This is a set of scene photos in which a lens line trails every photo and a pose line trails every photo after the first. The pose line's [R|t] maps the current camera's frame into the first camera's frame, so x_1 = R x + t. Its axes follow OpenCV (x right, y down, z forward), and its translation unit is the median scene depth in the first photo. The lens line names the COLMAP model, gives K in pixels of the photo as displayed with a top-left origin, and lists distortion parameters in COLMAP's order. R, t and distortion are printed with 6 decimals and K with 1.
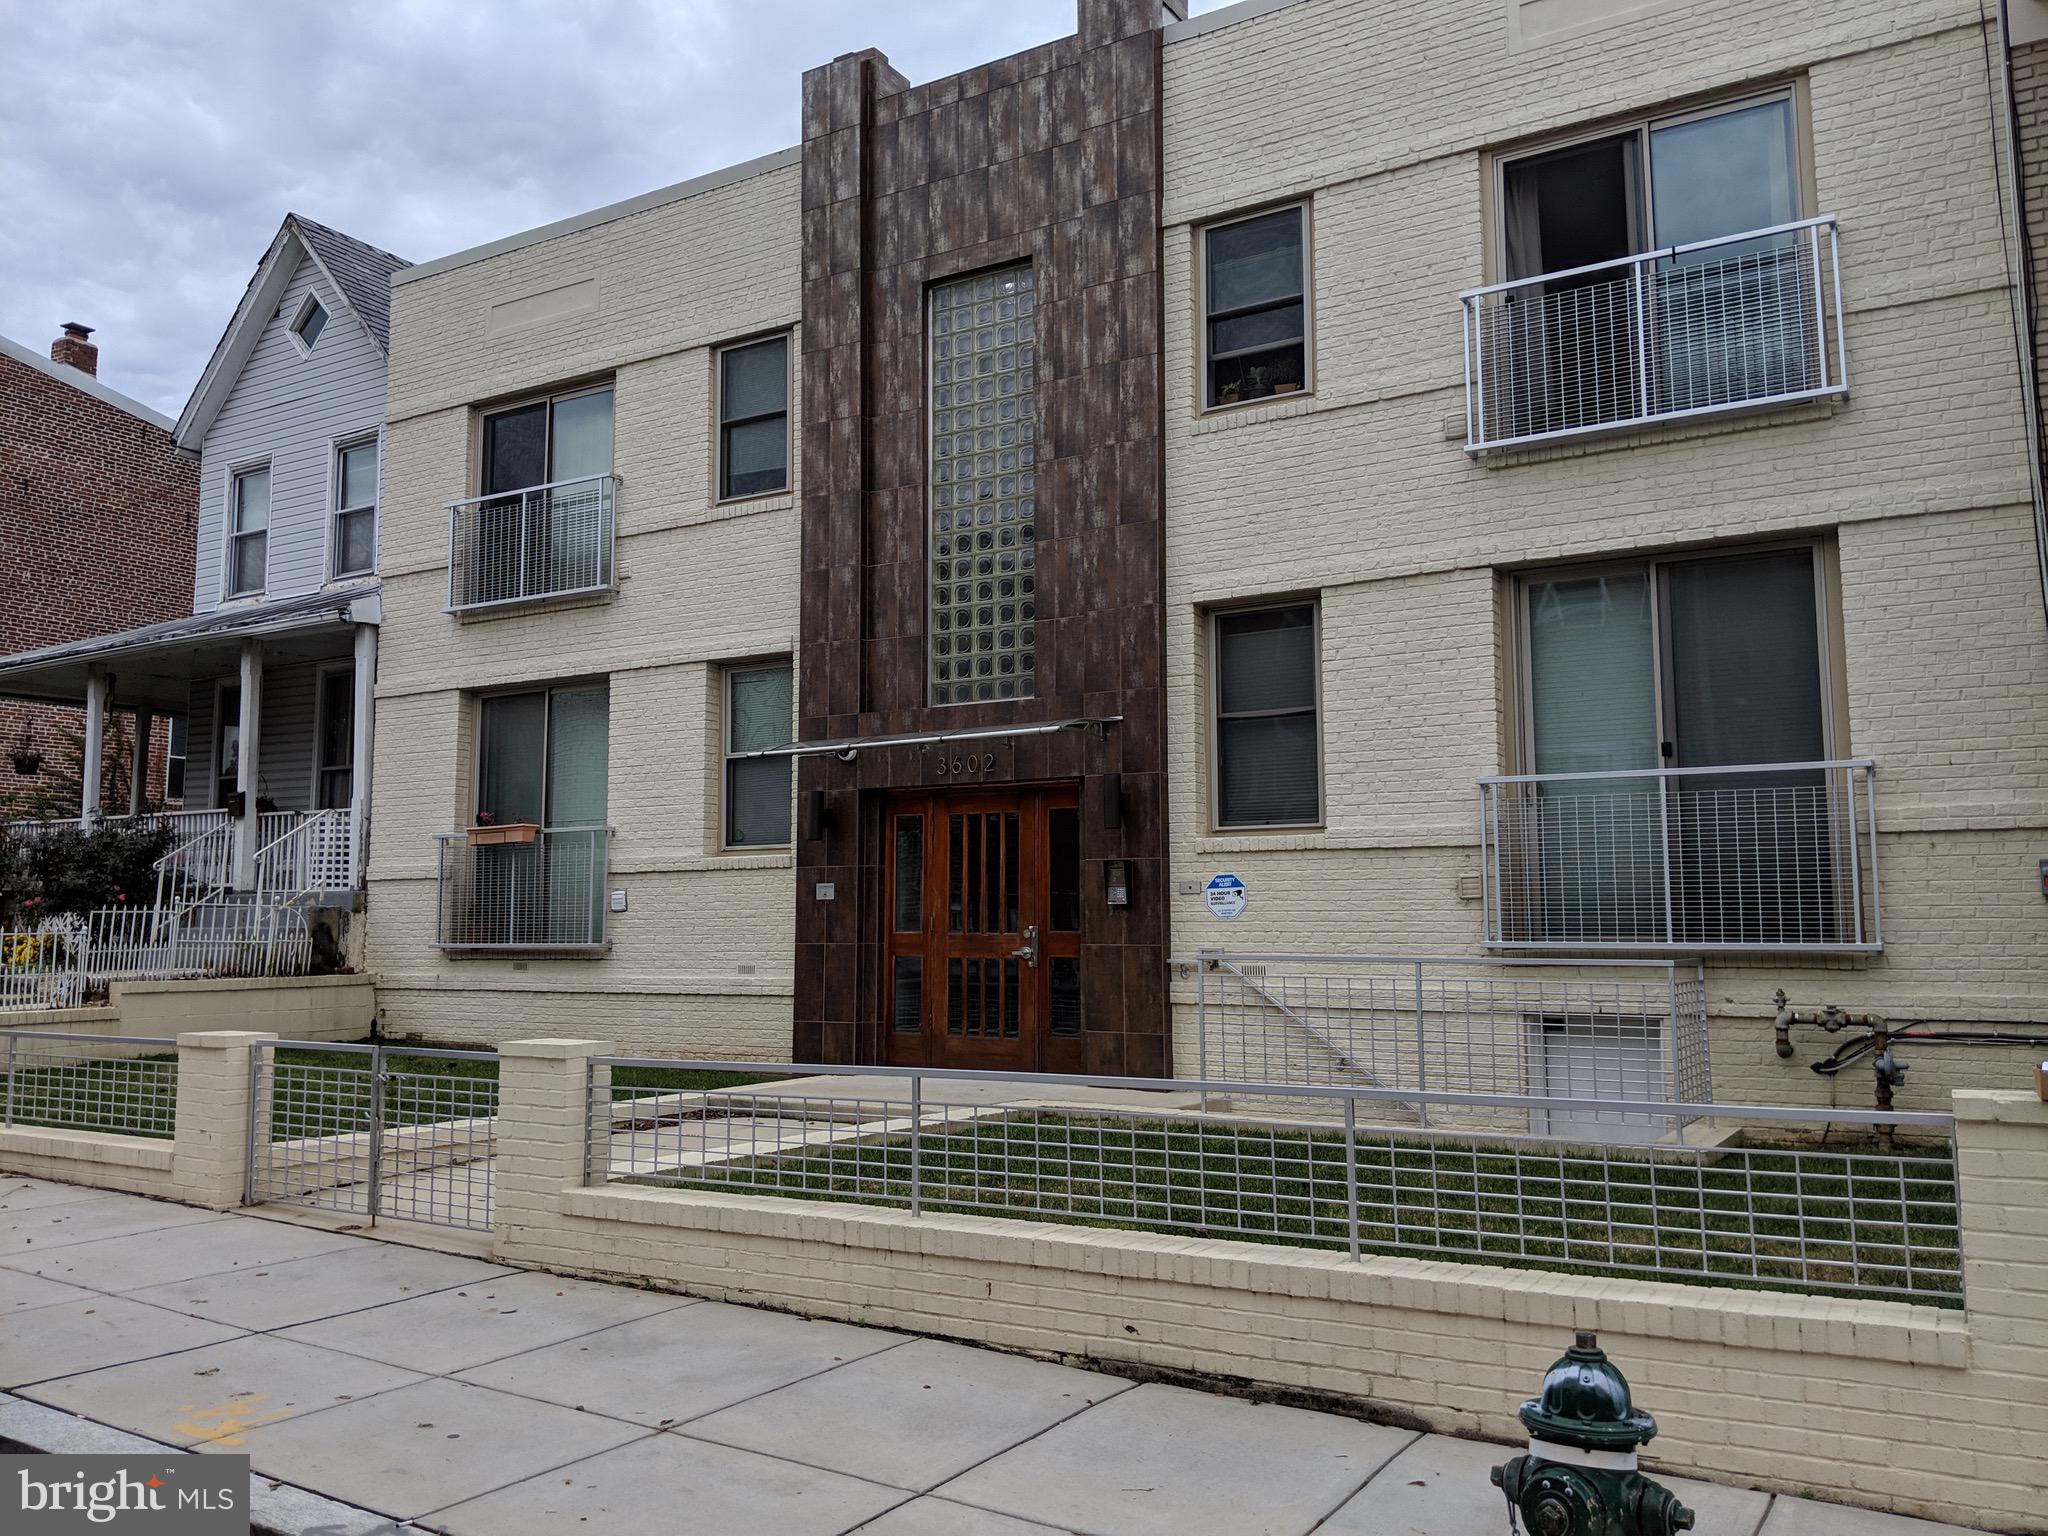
lens RADIAL K [[1633.2, 0, 1030.6], [0, 1633.2, 735.8], [0, 0, 1]] dist [0.077628, -0.144419]
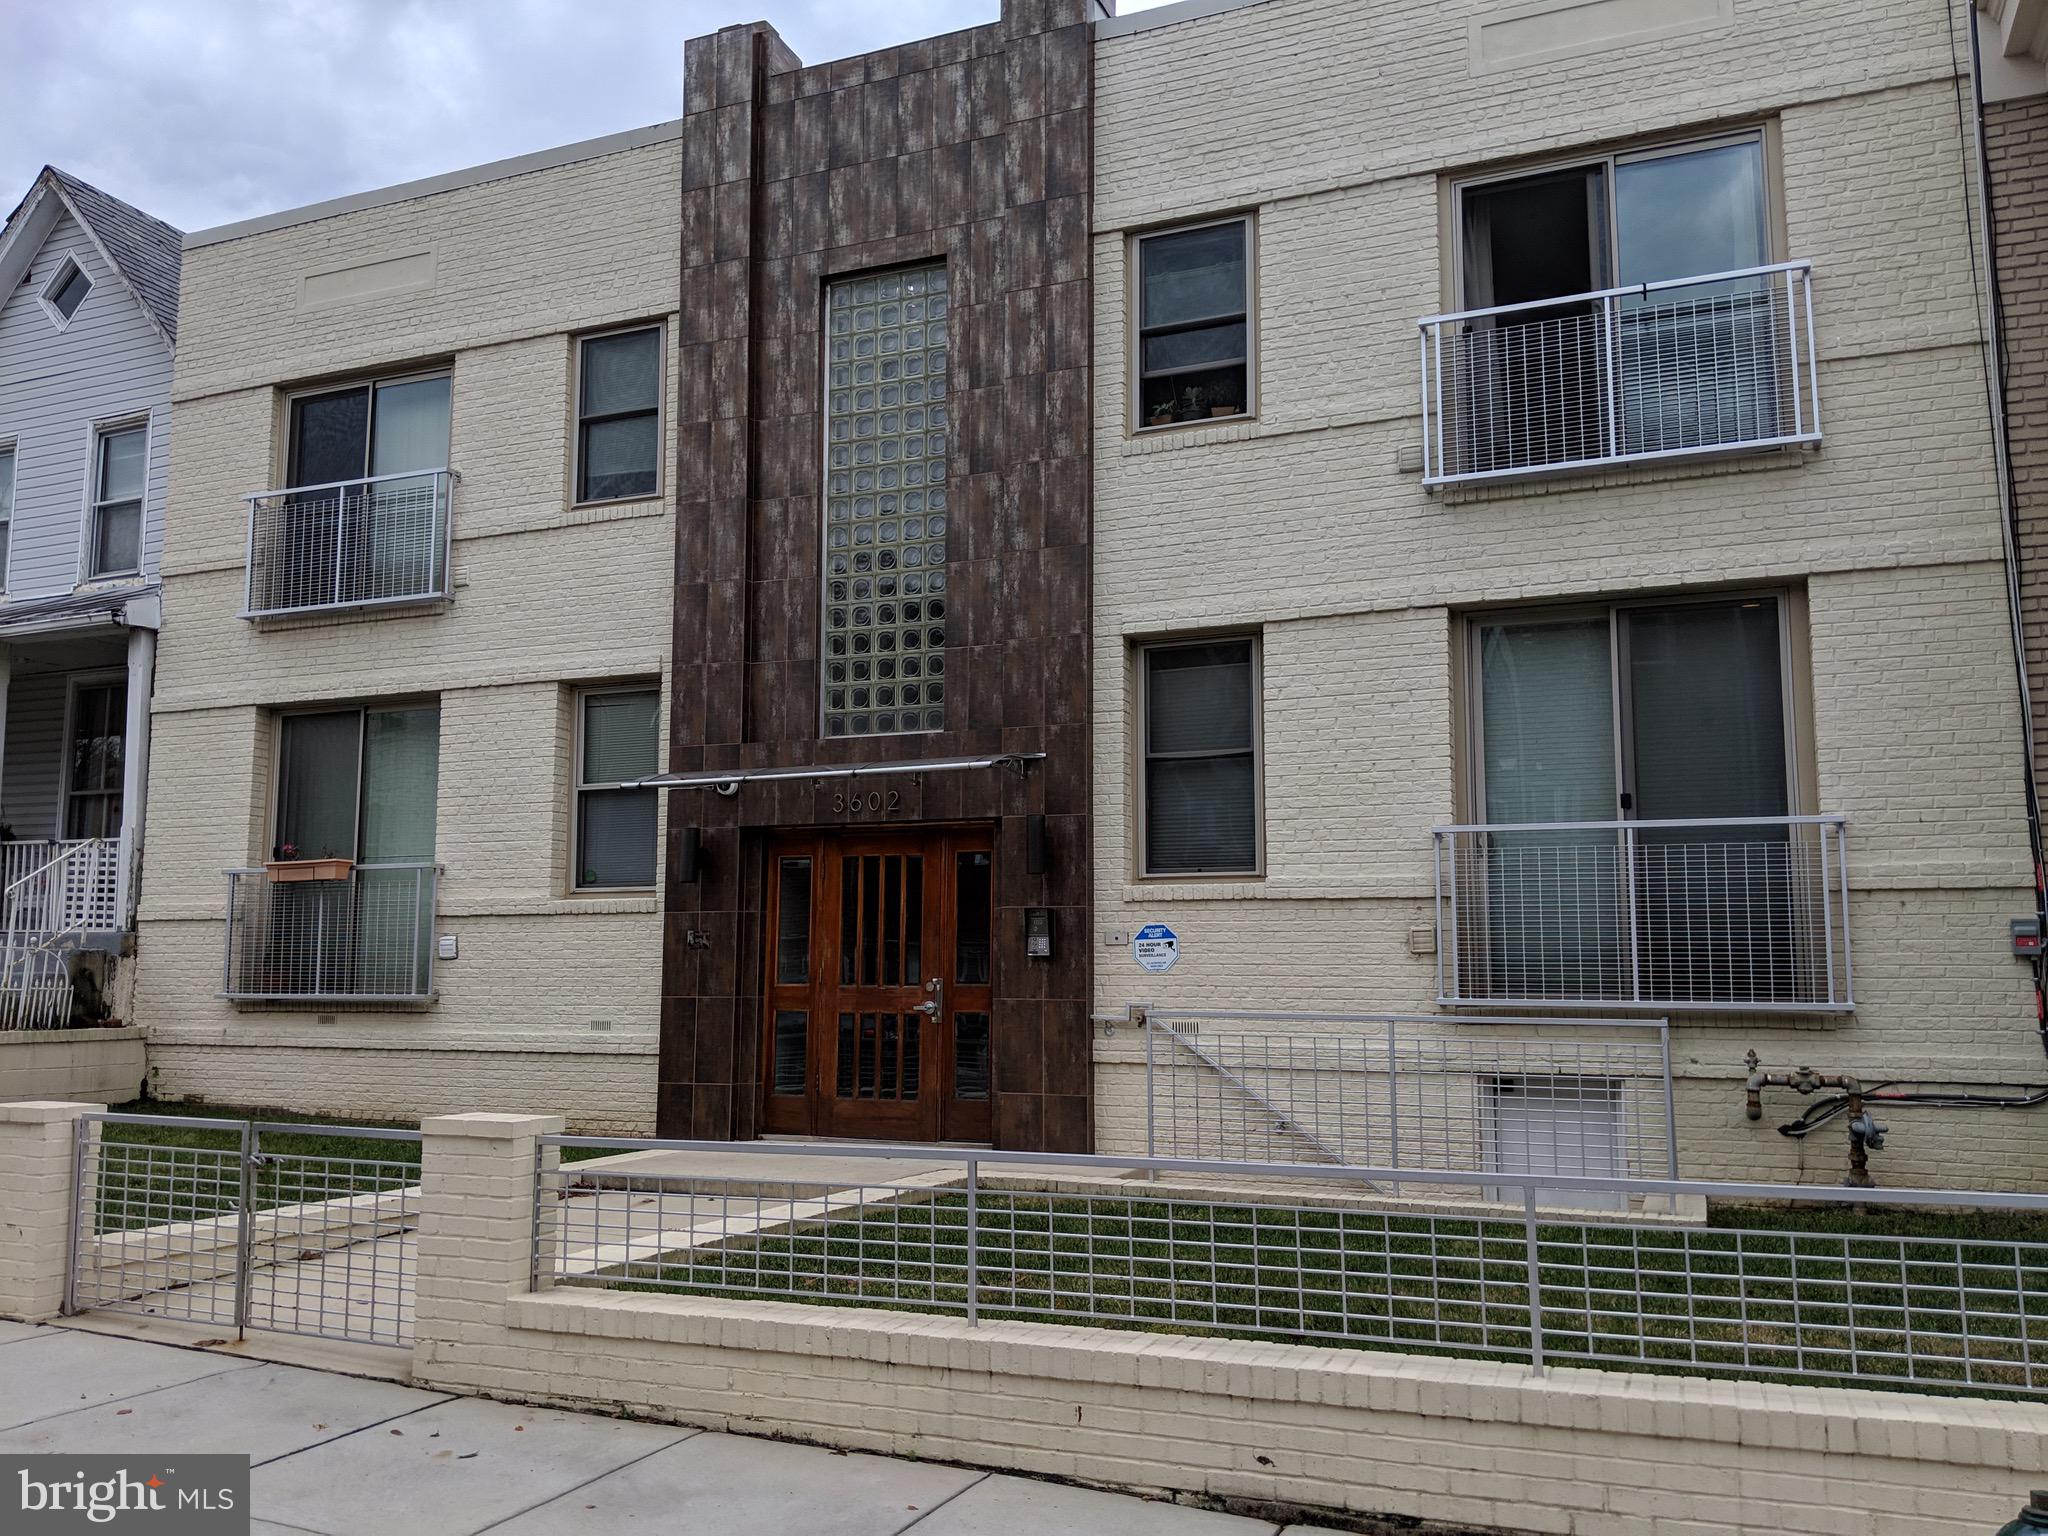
lens RADIAL K [[1633.2, 0, 1027.4], [0, 1633.2, 774.4], [0, 0, 1]] dist [0.077628, -0.144419]
pose [[0.988209, 0.025179, 0.151026, -0.099655], [-0.024260, 0.999674, -0.007929, 0.008156], [-0.151176, 0.004172, 0.988498, 0.088431]]
